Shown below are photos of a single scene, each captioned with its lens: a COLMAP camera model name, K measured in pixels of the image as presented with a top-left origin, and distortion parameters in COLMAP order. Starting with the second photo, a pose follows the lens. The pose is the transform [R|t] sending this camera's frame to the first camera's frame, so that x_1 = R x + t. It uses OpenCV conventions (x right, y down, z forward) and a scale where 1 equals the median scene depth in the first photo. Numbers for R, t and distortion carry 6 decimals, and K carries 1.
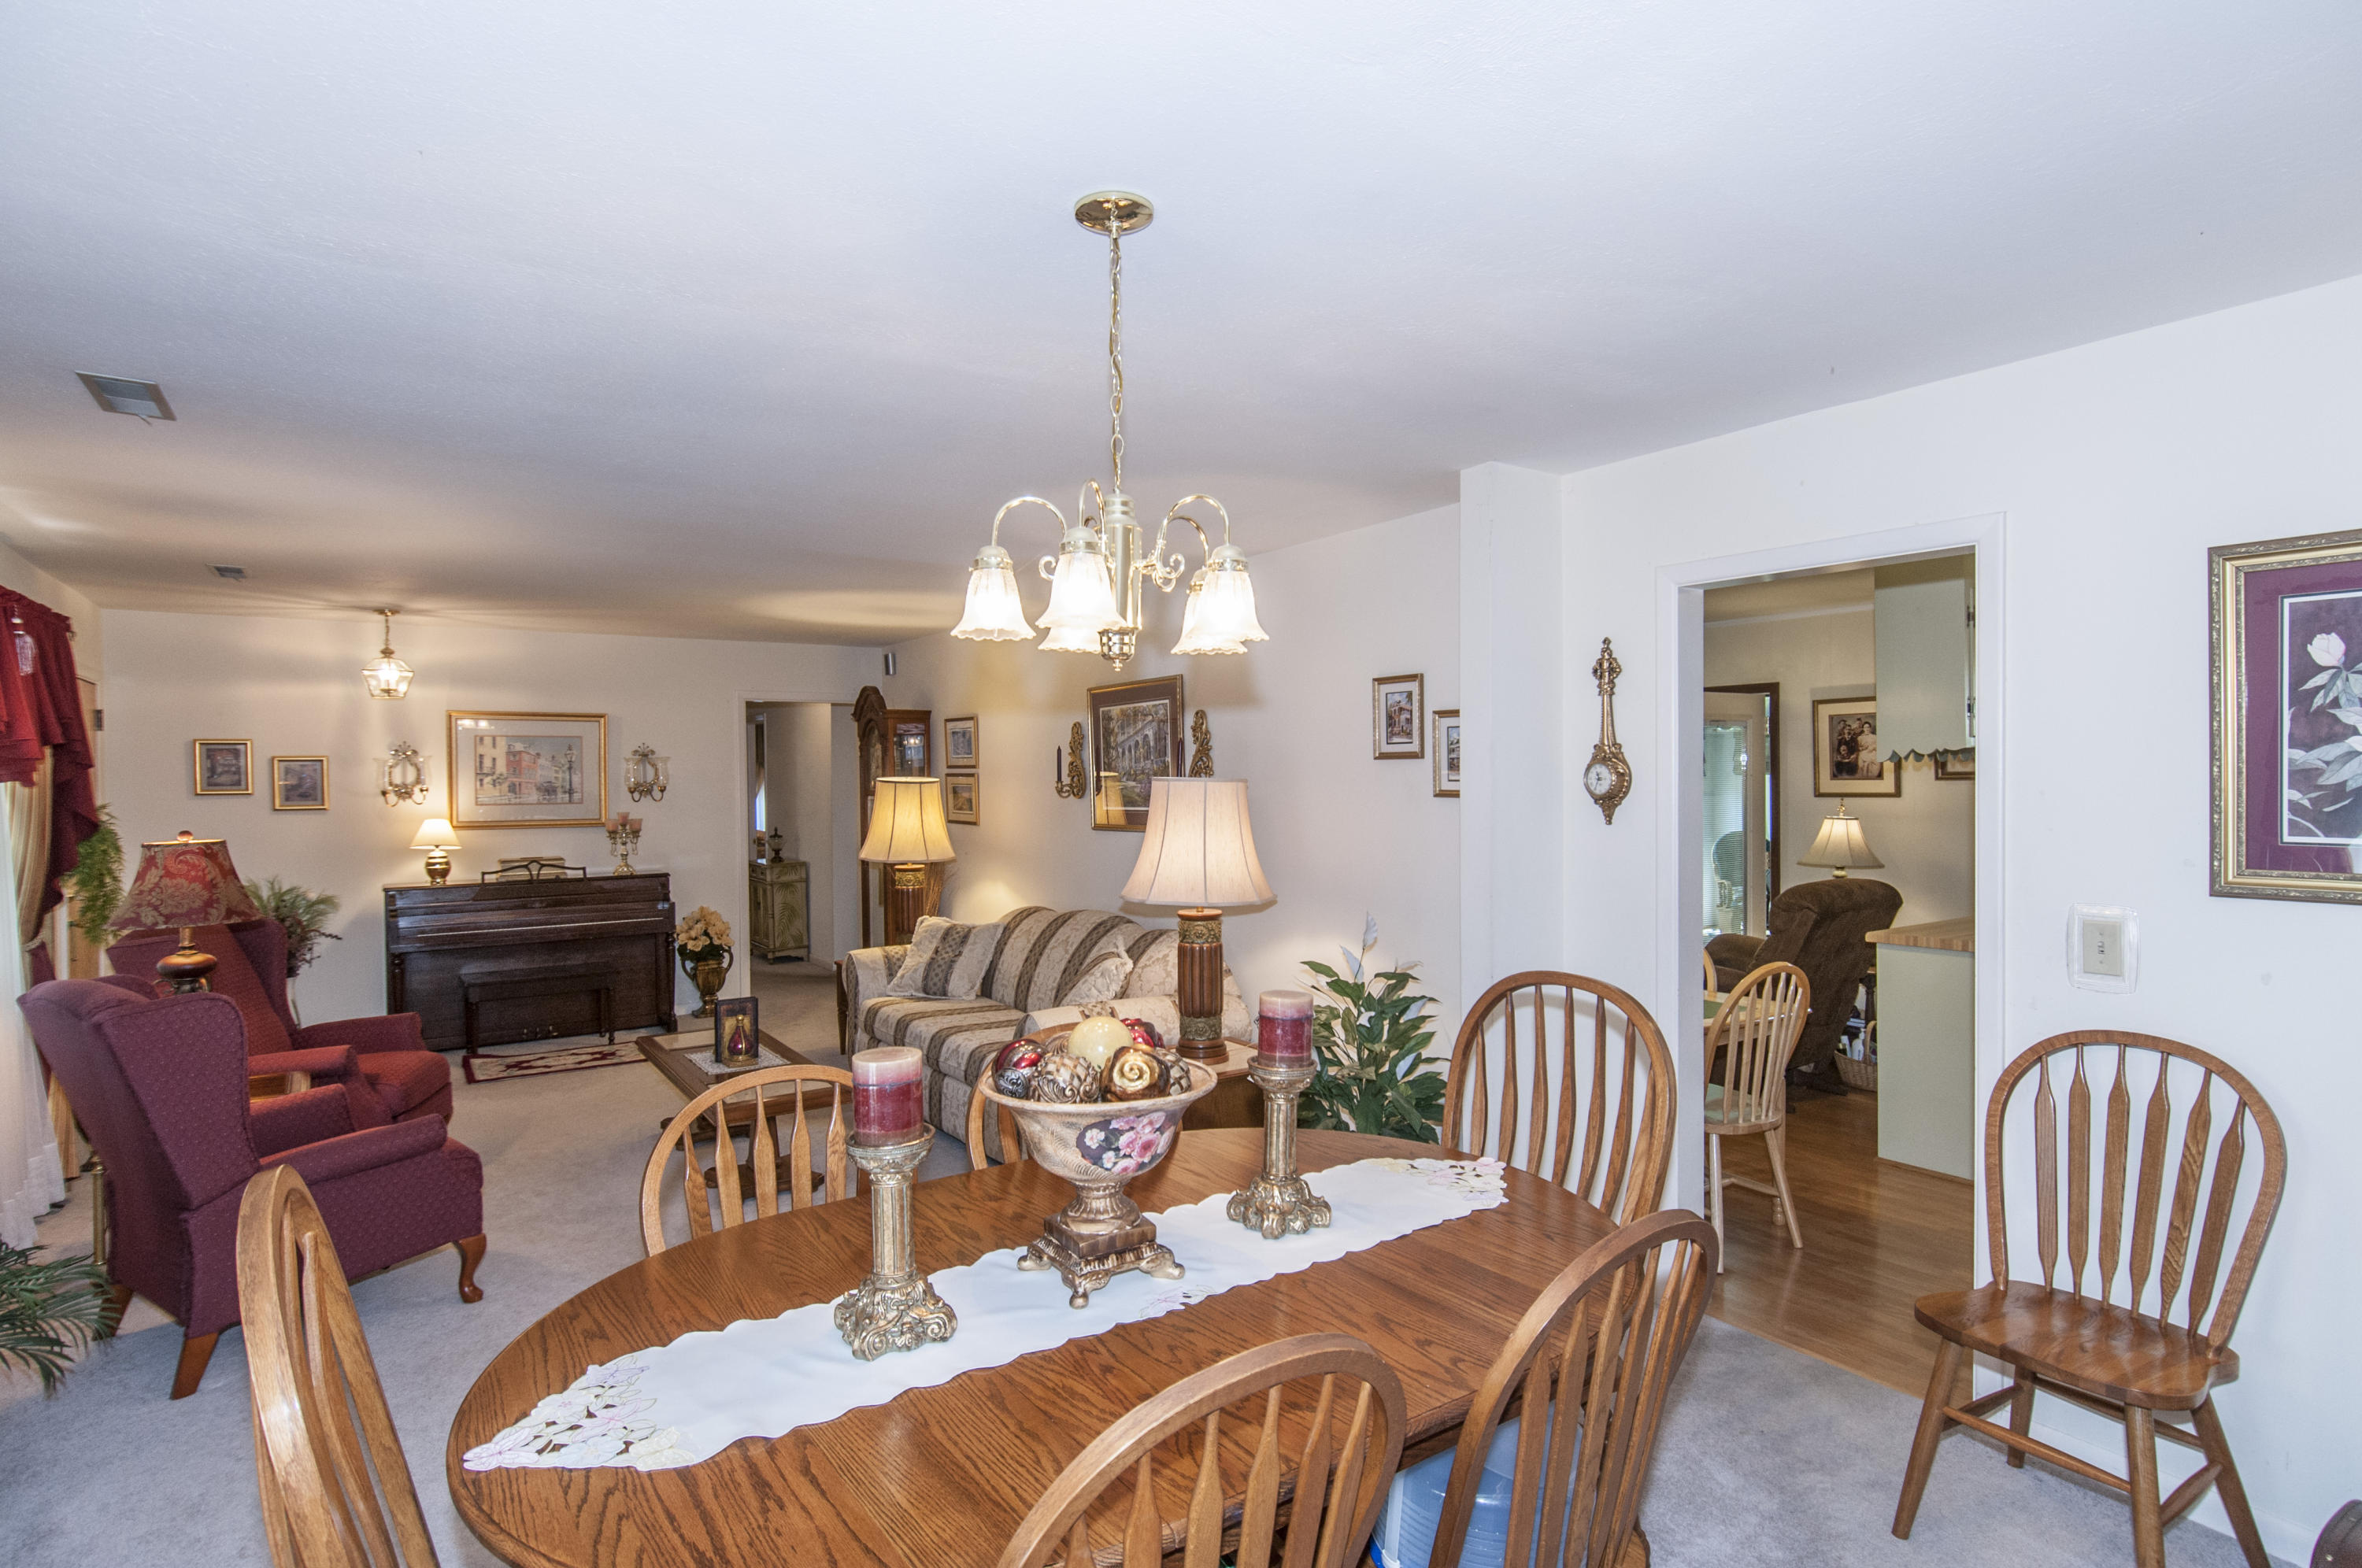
lens RADIAL K [[1215.8, 0, 1201.1], [0, 1215.8, 787.9], [0, 0, 1]] dist [0.012166, -0.013525]
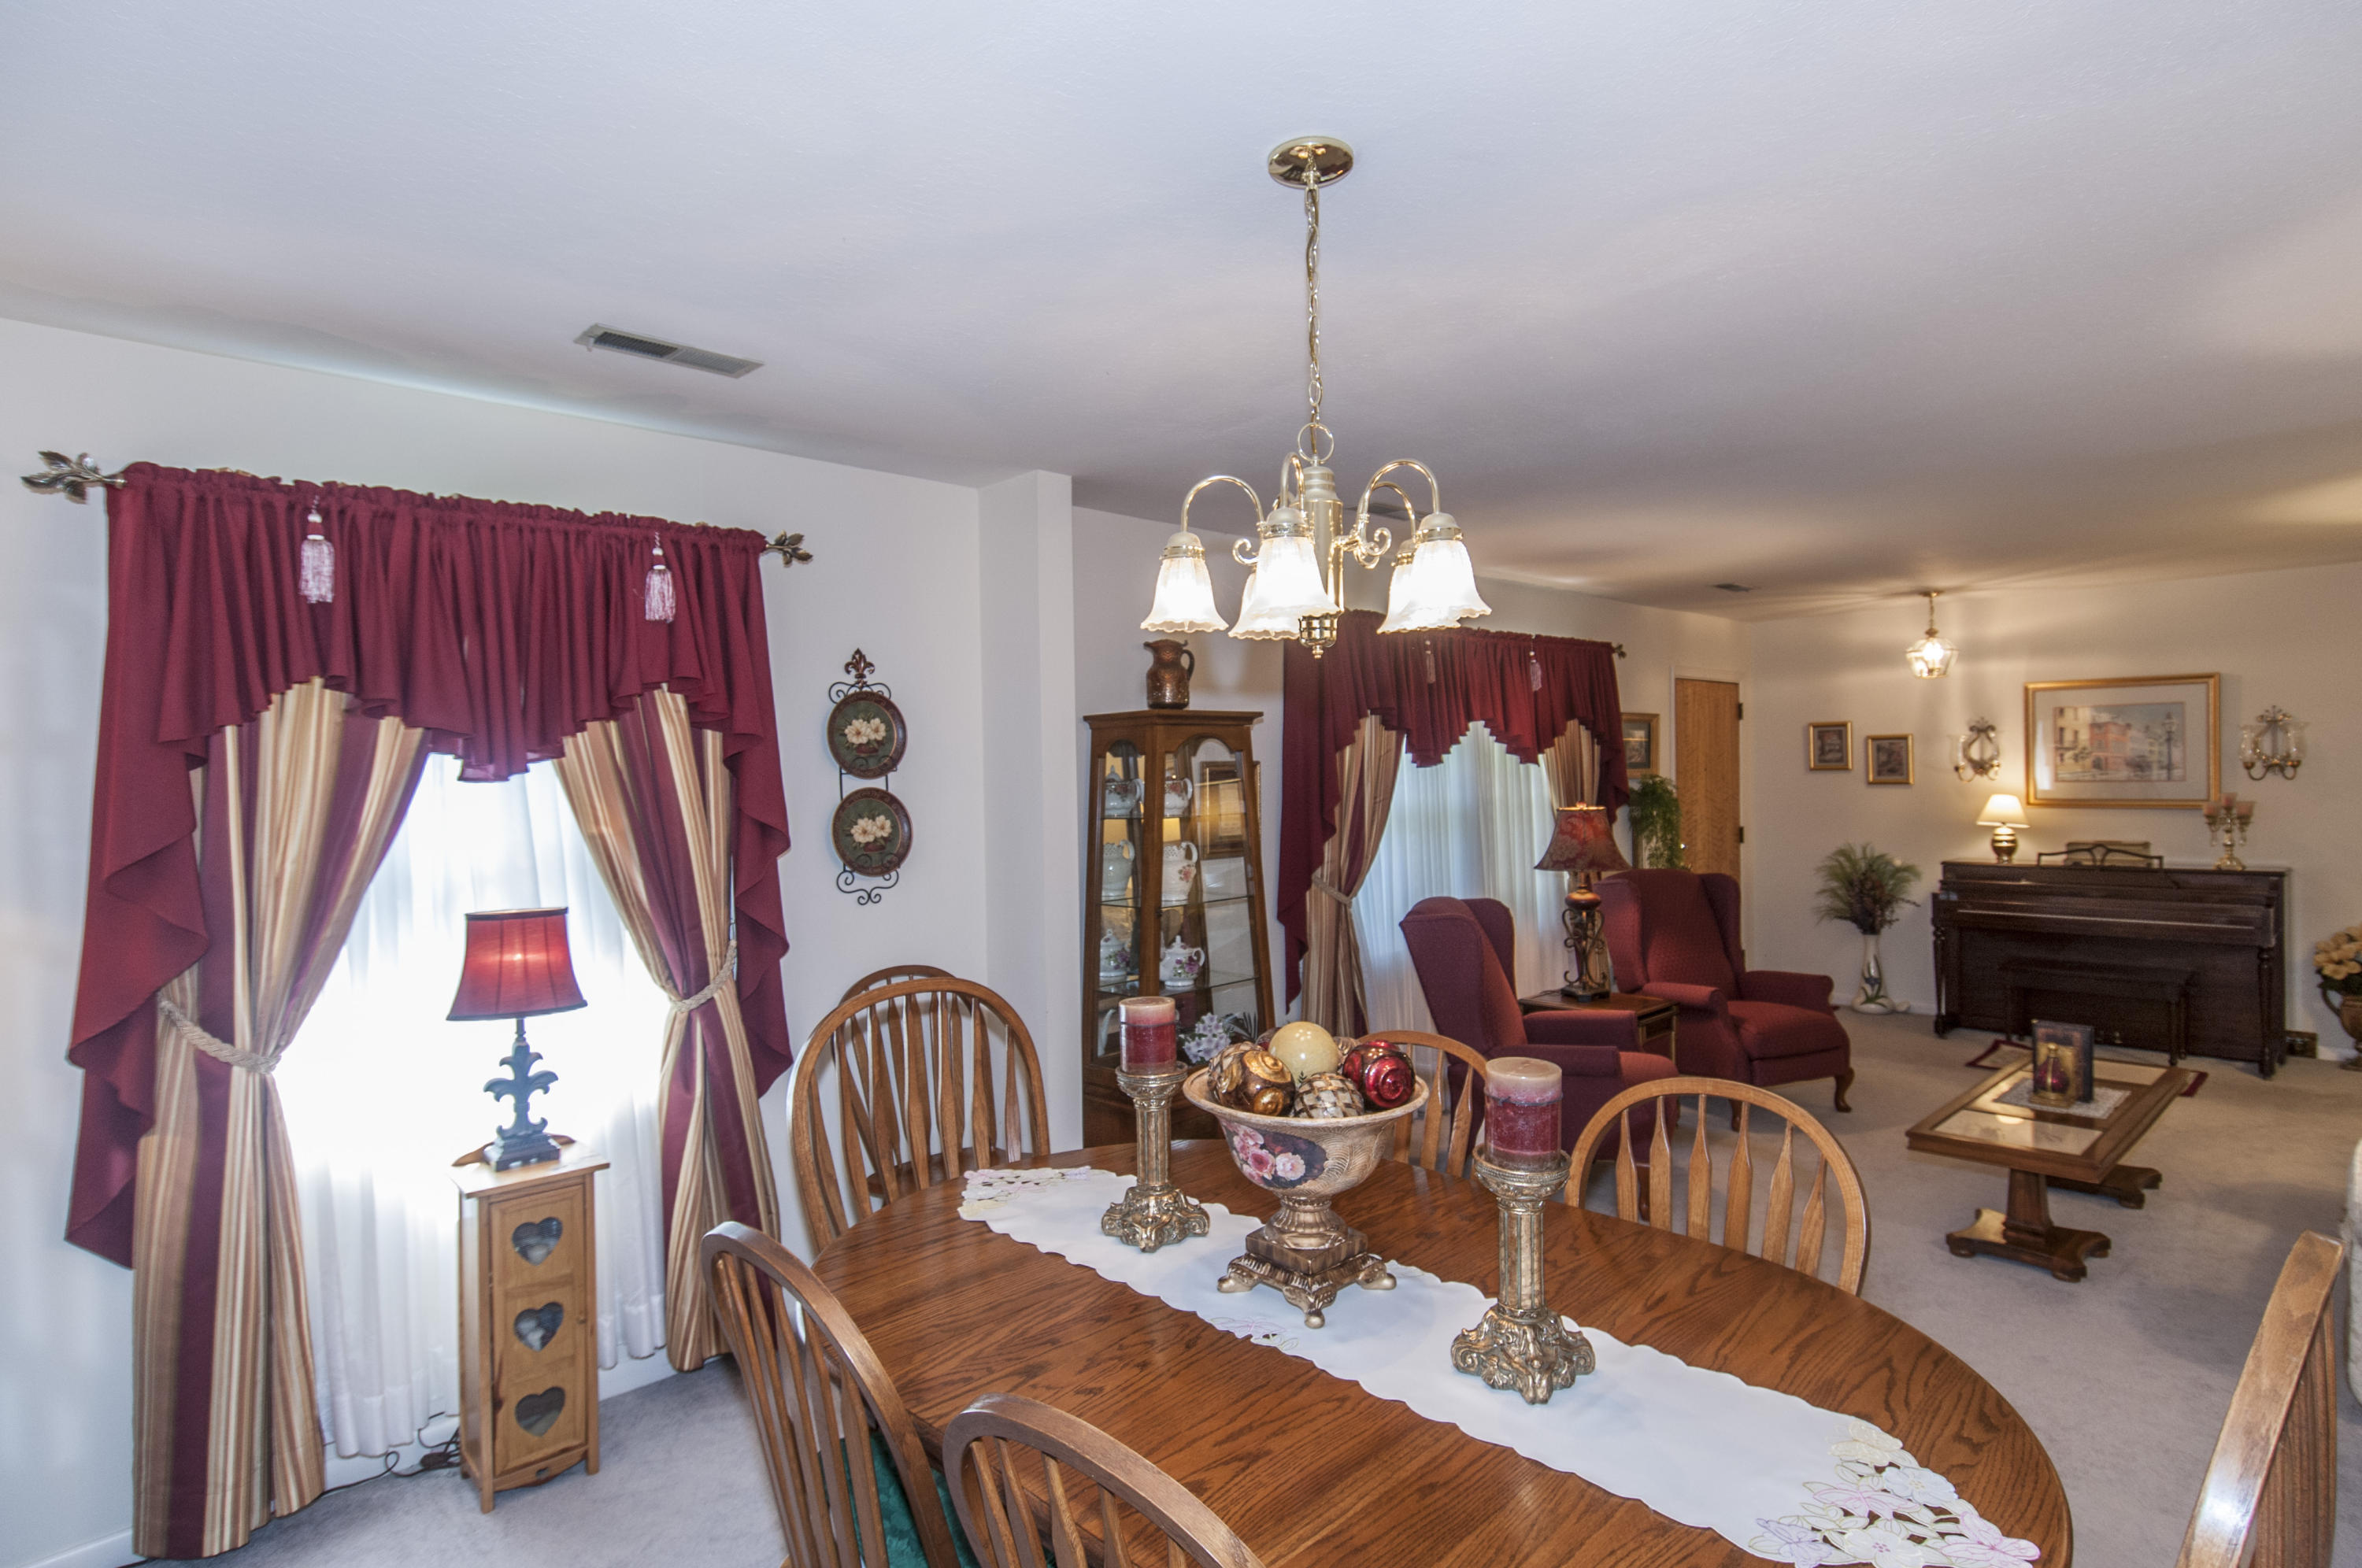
lens RADIAL K [[1215.8, 0, 1201.1], [0, 1215.8, 787.9], [0, 0, 1]] dist [0.012166, -0.013525]
pose [[0.165102, 0.020310, -0.986067, 0.227529], [0.007055, 0.999738, 0.021773, -0.006368], [0.986251, -0.010551, 0.164916, 0.202572]]
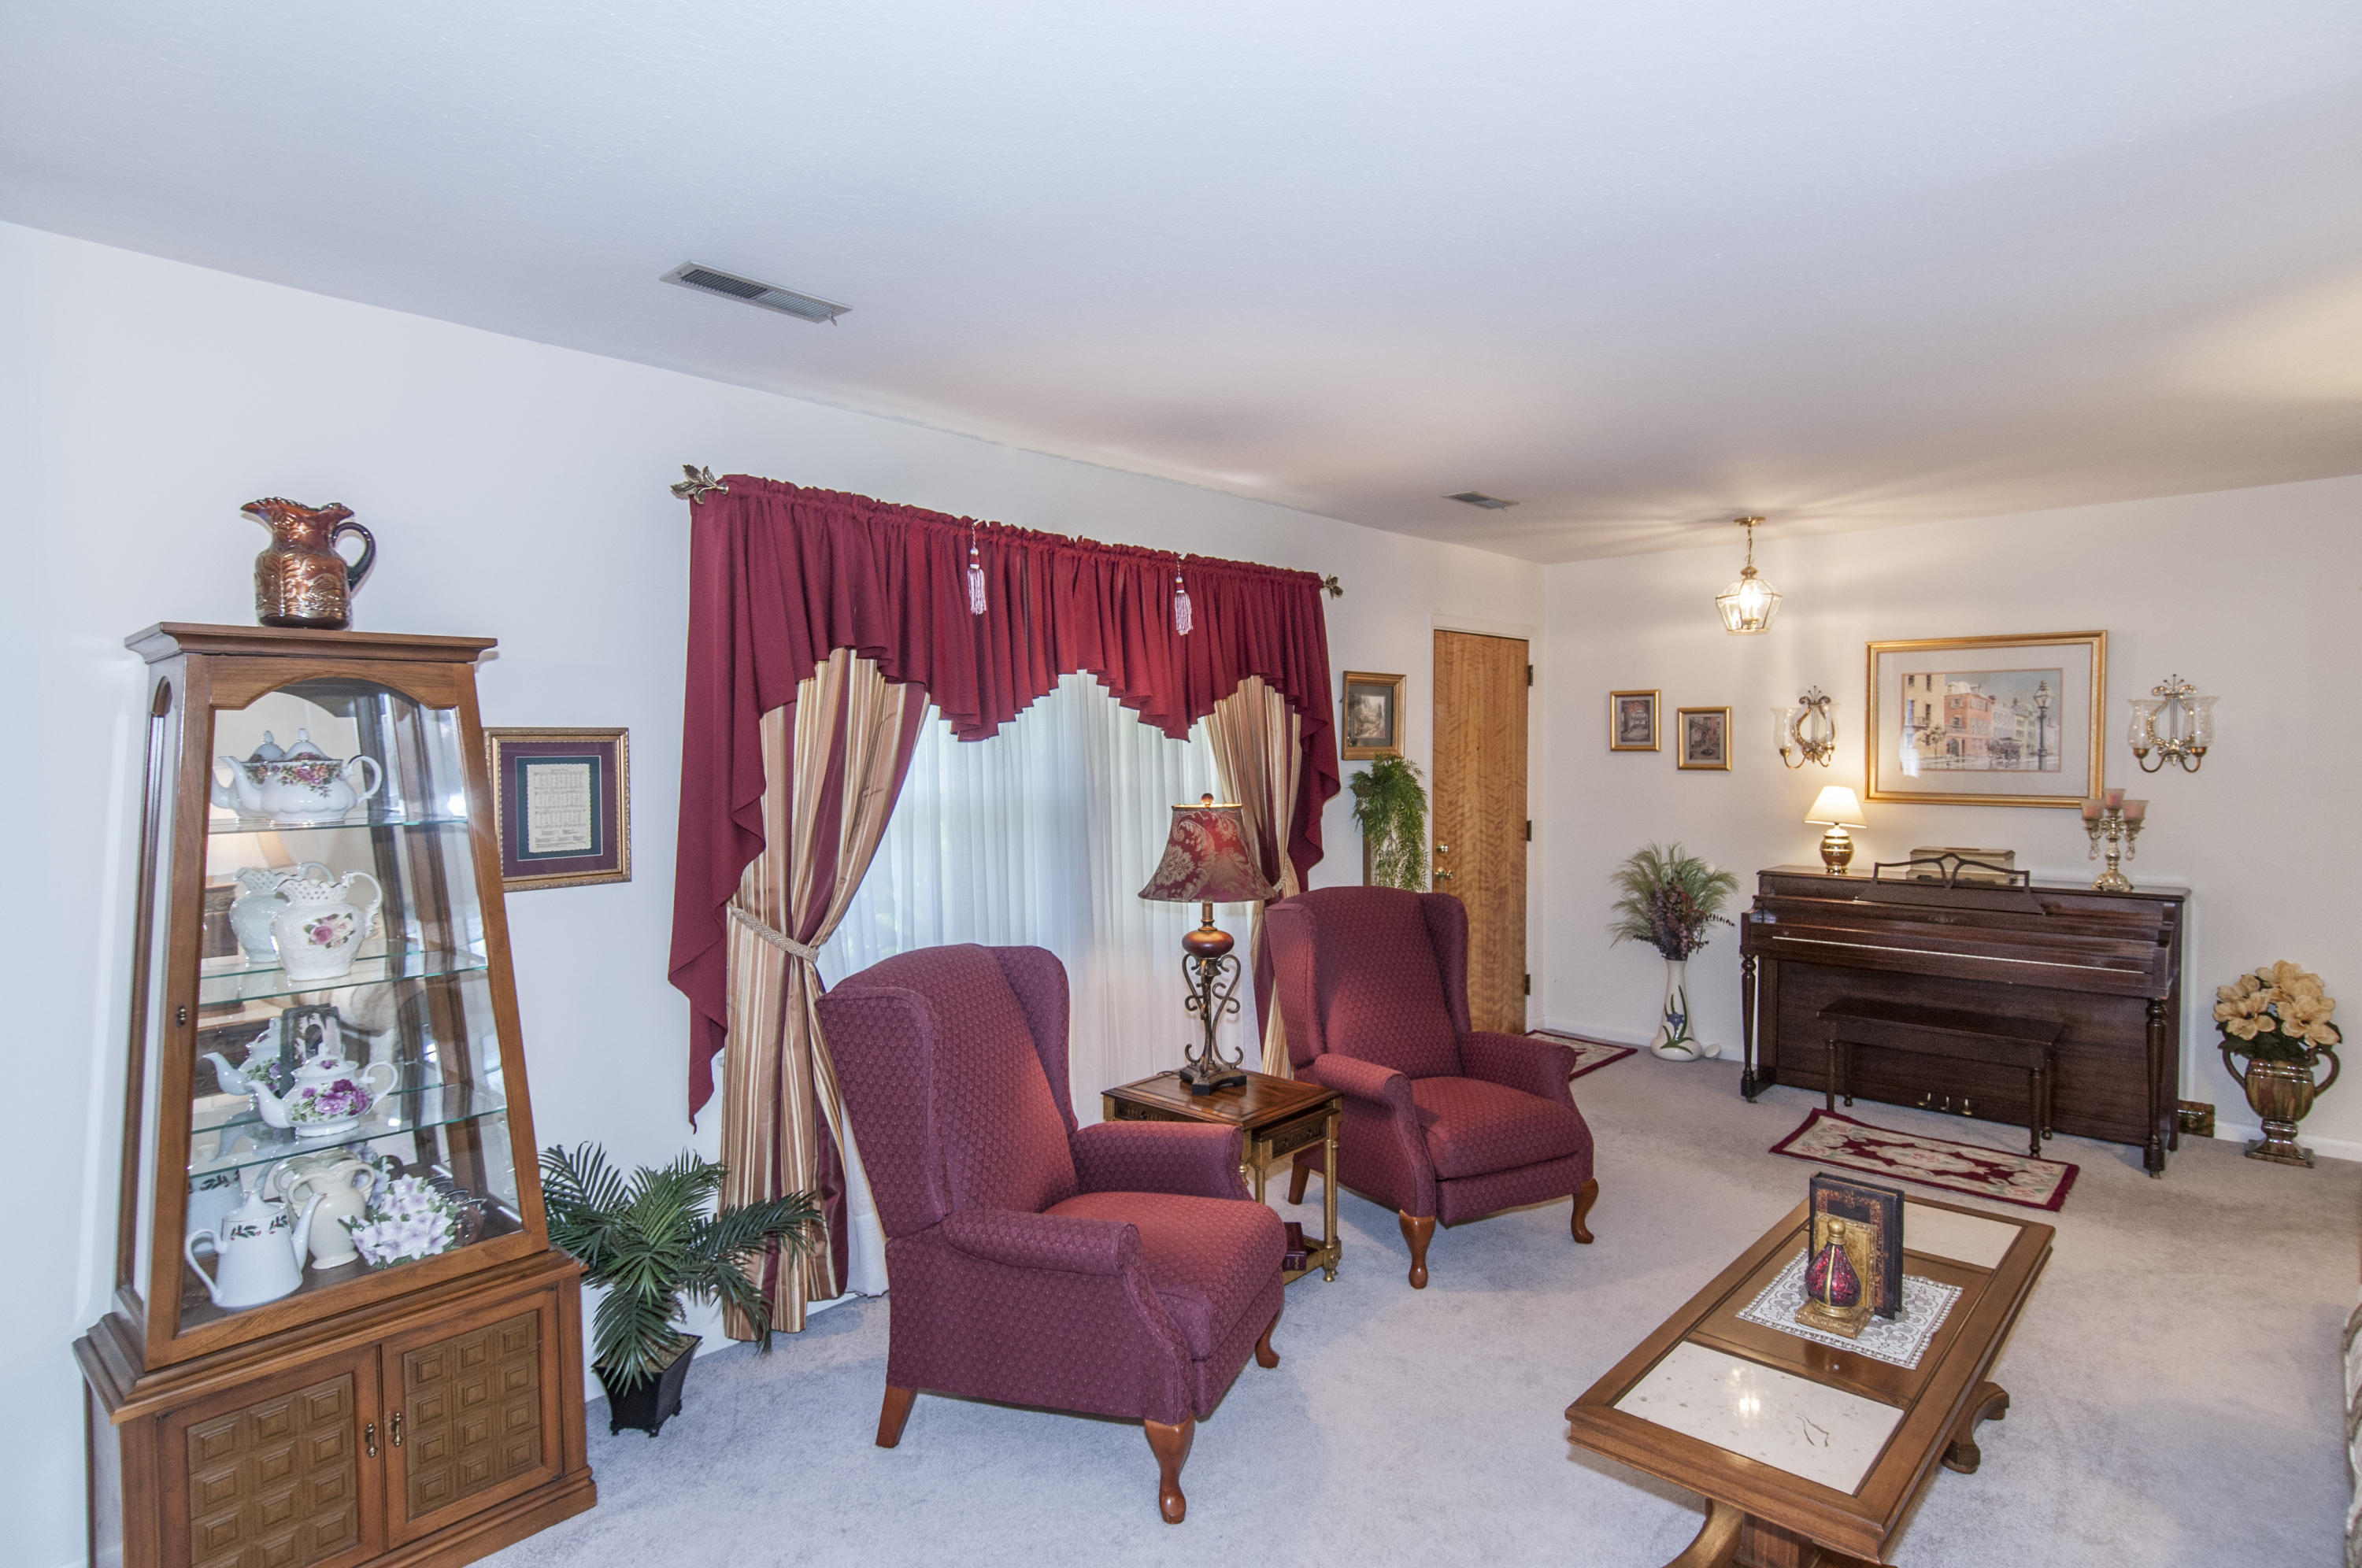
lens RADIAL K [[1249.8, 0, 1186.8], [0, 1249.8, 788.8], [0, 0, 1]] dist [0.023020, -0.027191]
pose [[0.235329, 0.045823, -0.970835, 0.034684], [-0.006393, 0.998939, 0.045600, -0.006244], [0.971895, -0.004524, 0.235372, 0.419207]]
